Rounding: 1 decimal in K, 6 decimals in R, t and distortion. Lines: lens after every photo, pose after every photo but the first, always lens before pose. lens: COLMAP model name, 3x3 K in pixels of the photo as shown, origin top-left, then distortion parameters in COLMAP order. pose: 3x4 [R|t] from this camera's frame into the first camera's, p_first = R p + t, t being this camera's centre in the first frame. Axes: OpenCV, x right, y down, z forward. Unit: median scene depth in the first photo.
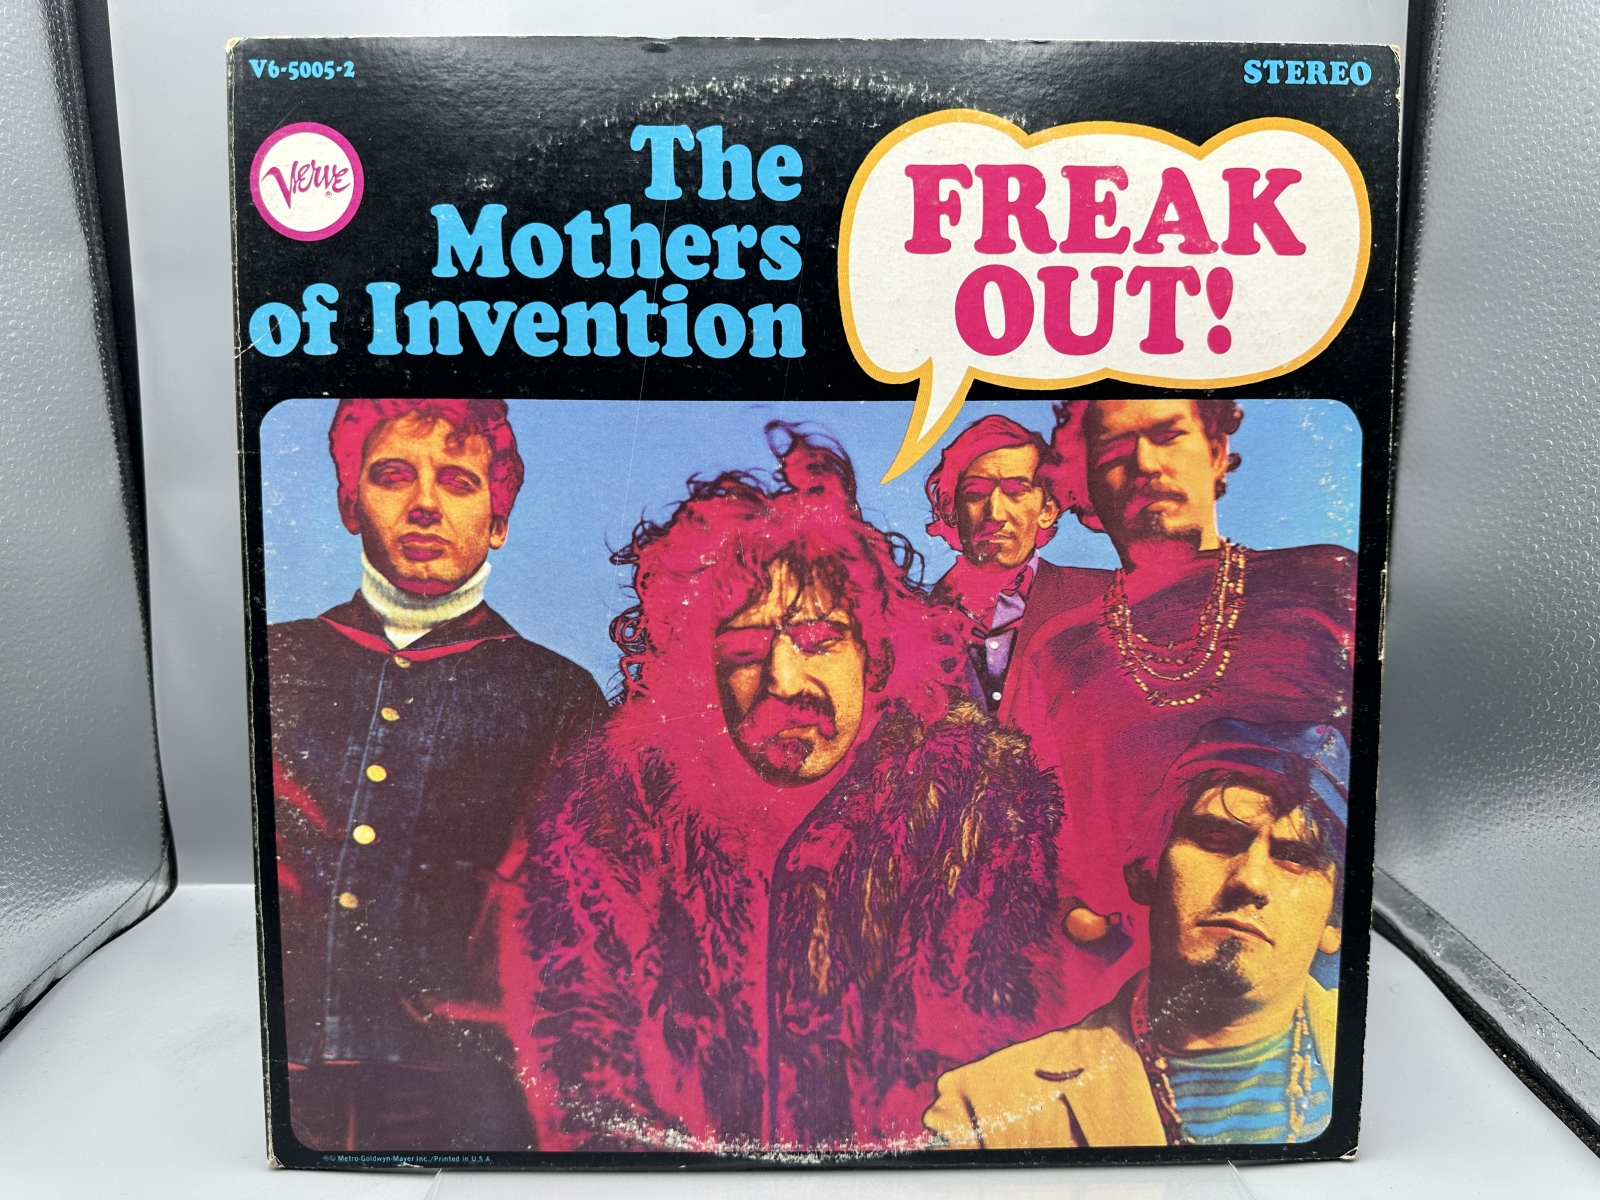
lens RADIAL K [[1253.7, 0, 800.0], [0, 1253.7, 600.0], [0, 0, 1]] dist [-0.079068, 0.036336]
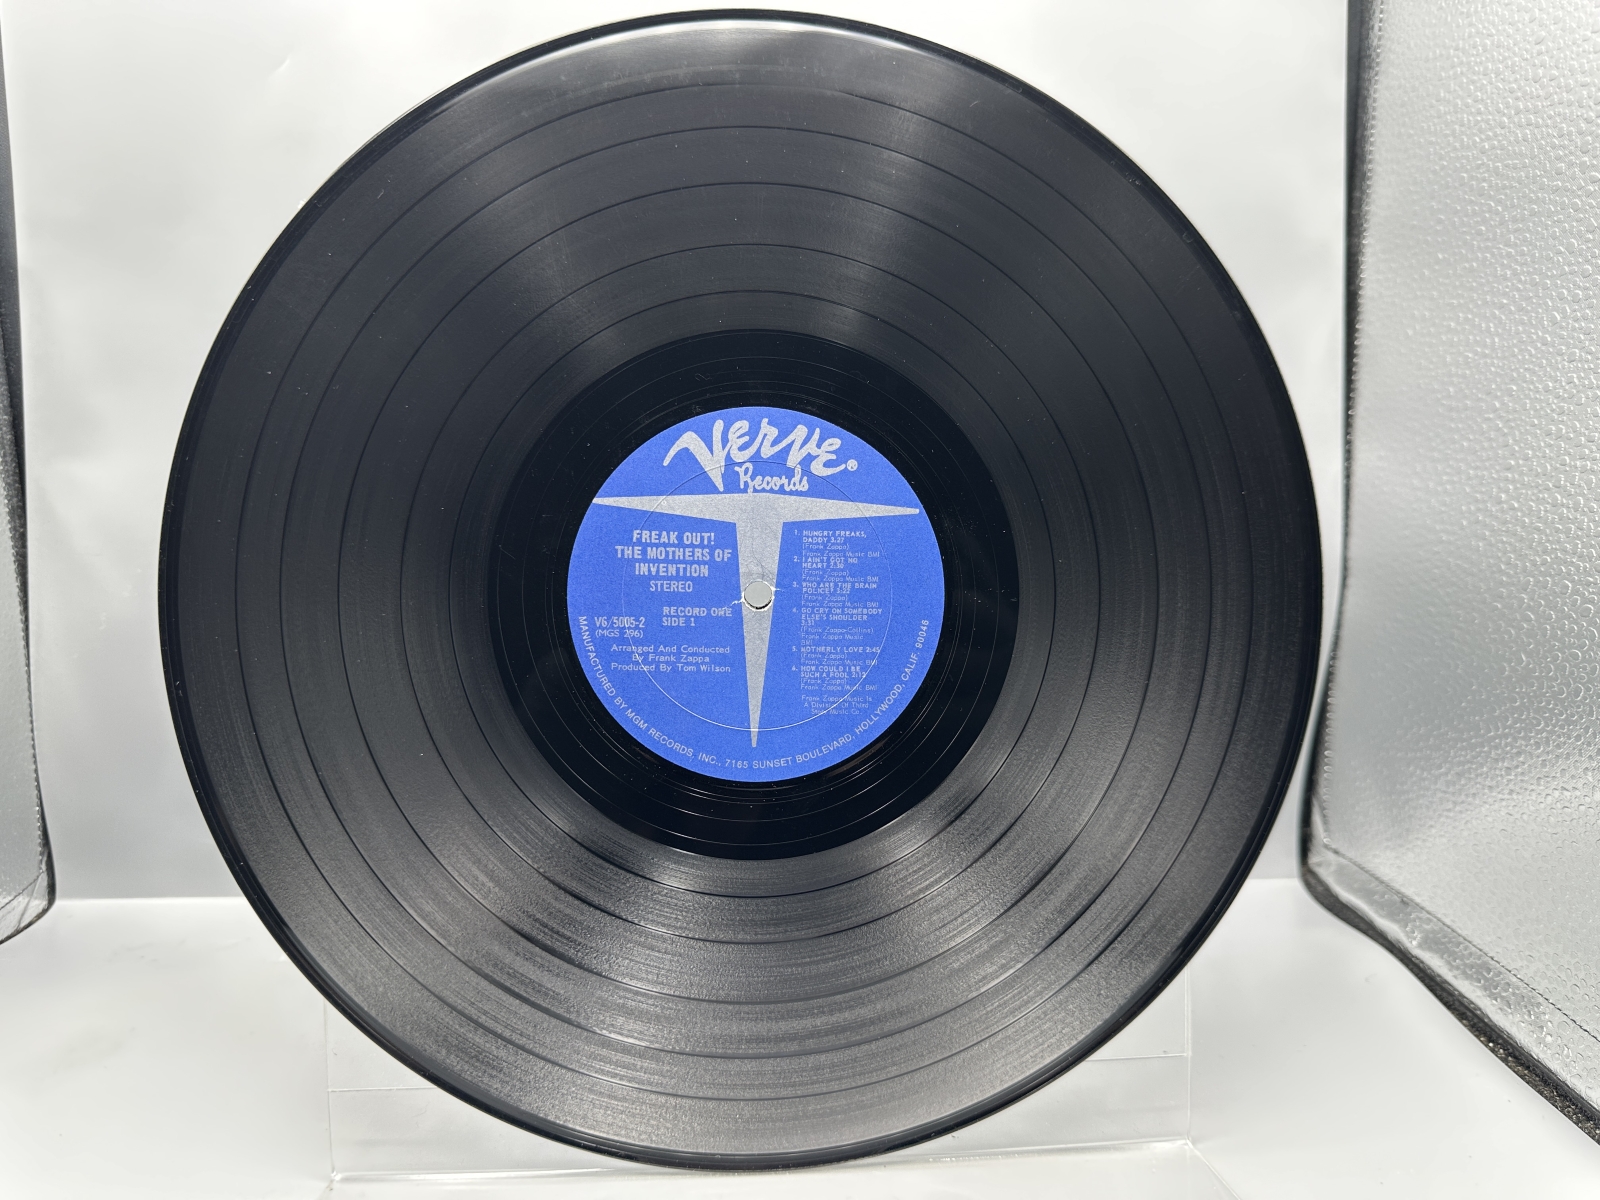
lens RADIAL K [[1253.7, 0, 800.0], [0, 1253.7, 600.0], [0, 0, 1]] dist [-0.079068, 0.036336]
pose [[0.999143, -0.008372, 0.040528, 0.014797], [0.010483, 0.998583, -0.052176, 0.075479], [-0.040034, 0.052556, 0.997815, 0.070156]]
